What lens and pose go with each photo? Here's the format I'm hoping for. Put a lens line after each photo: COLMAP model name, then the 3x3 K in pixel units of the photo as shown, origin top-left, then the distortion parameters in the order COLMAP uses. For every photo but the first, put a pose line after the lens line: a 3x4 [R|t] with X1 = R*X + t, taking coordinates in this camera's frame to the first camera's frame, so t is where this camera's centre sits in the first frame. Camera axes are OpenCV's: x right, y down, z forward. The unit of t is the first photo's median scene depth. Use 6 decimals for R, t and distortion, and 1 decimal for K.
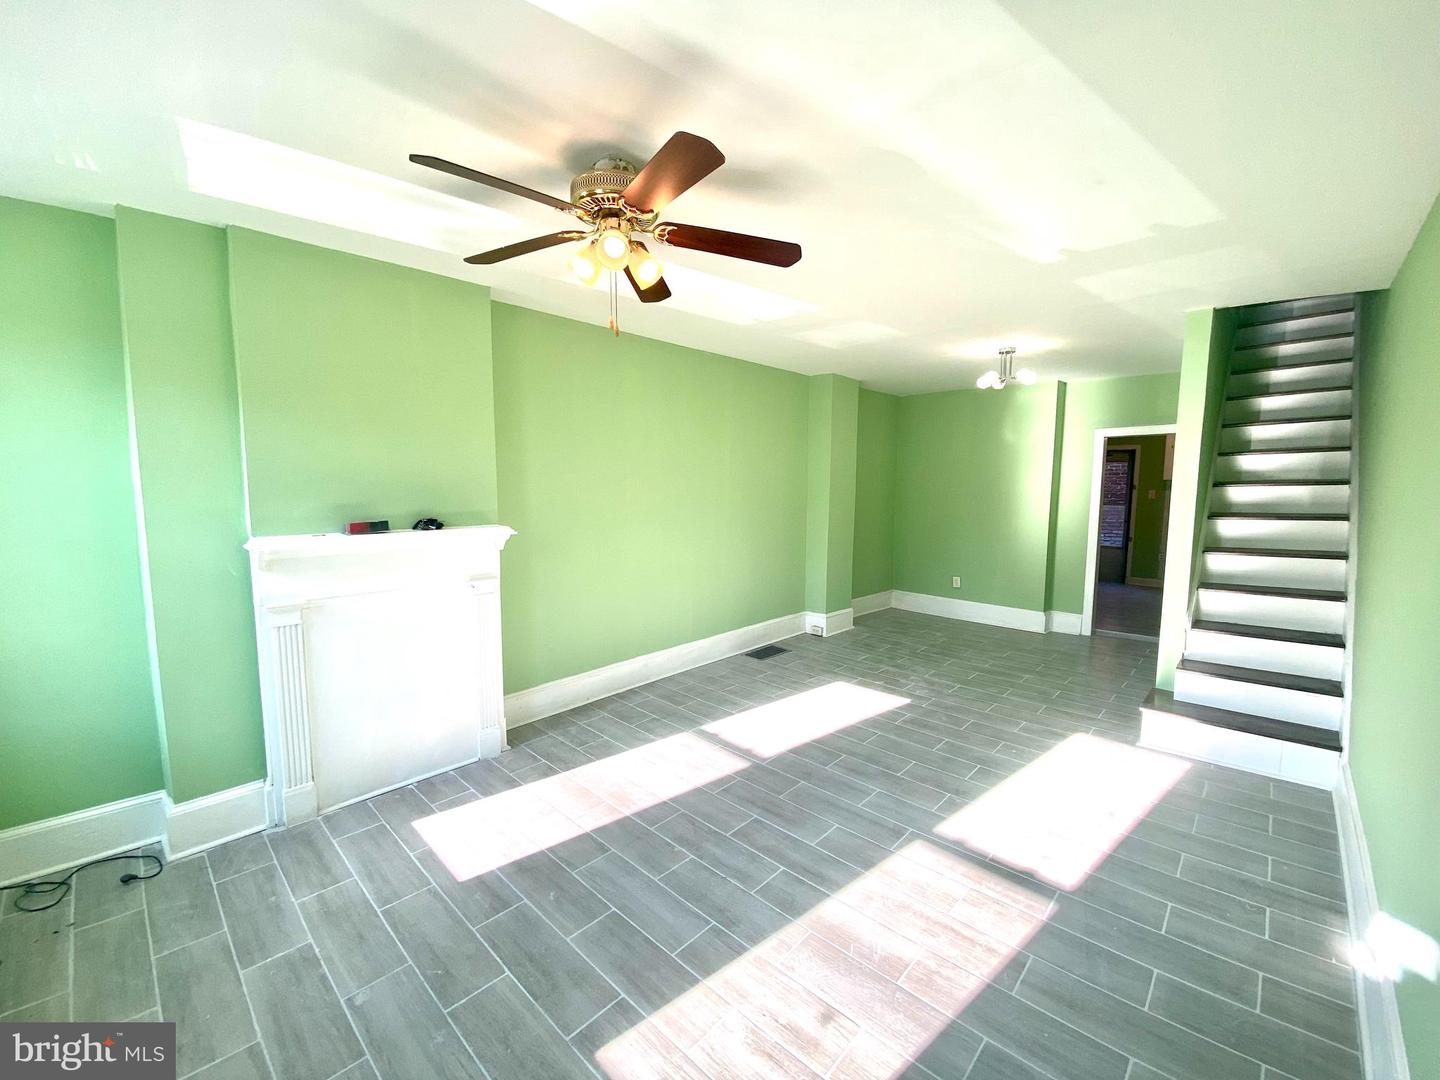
lens RADIAL K [[593.4, 0, 728.0], [0, 593.4, 531.8], [0, 0, 1]] dist [0.014549, -0.006951]
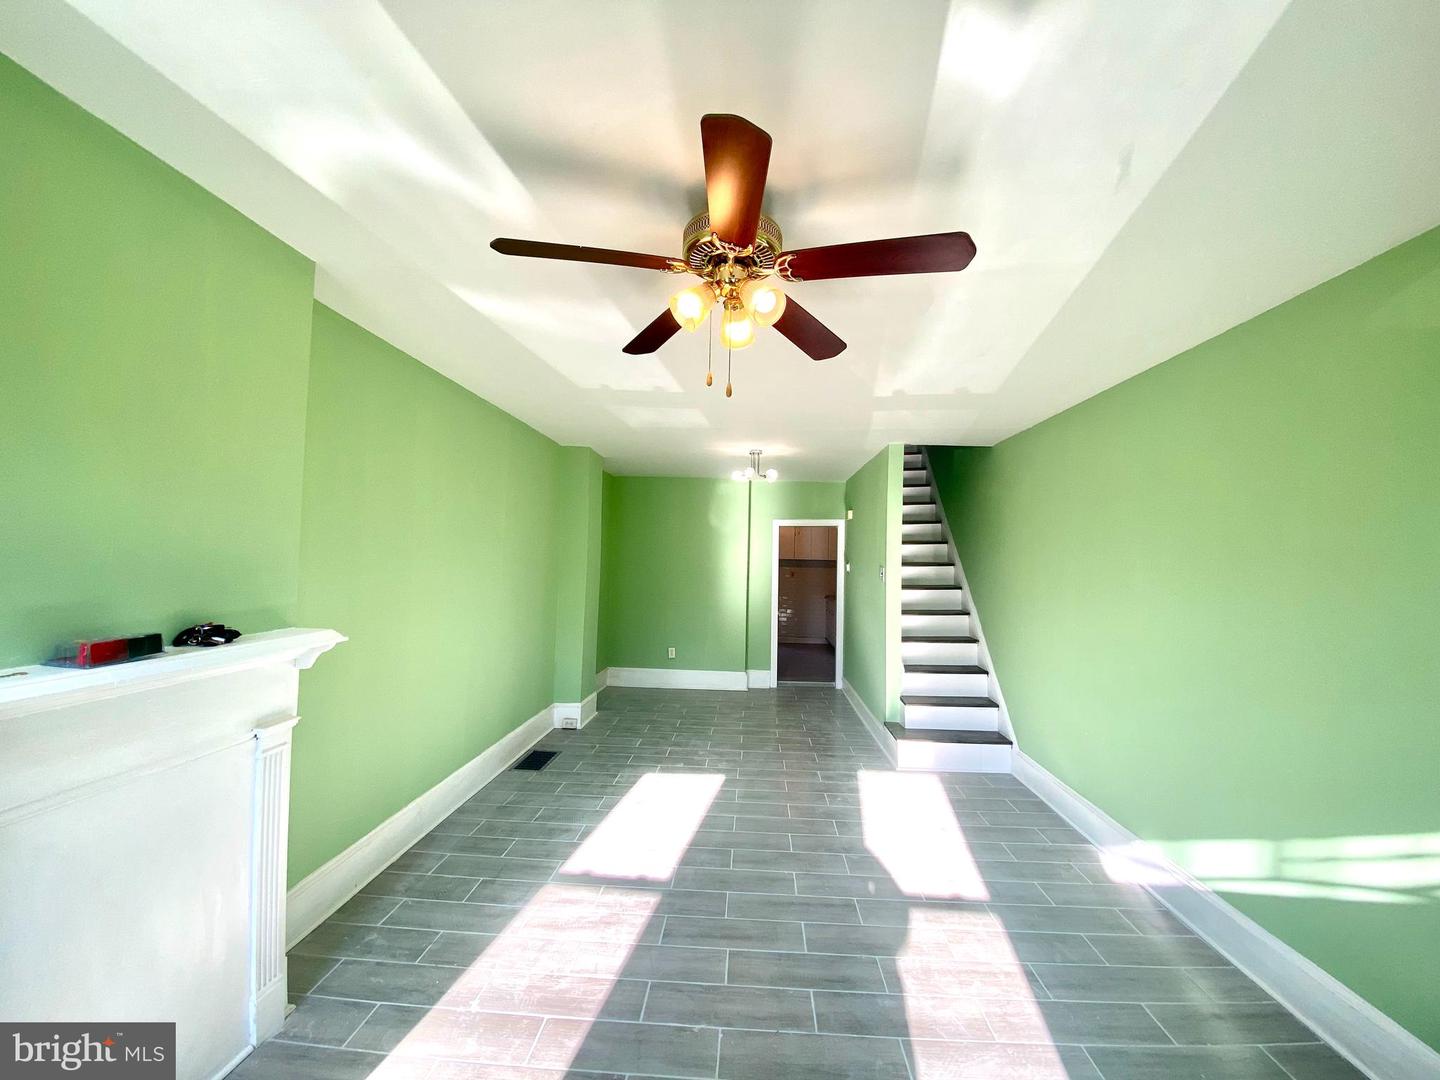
lens RADIAL K [[593.4, 0, 730.9], [0, 593.4, 525.0], [0, 0, 1]] dist [0.014549, -0.006951]
pose [[0.756423, 0.048108, 0.652312, -0.407612], [0.036358, 0.992657, -0.115370, -0.027101], [-0.653072, 0.110985, 0.749119, 0.204490]]
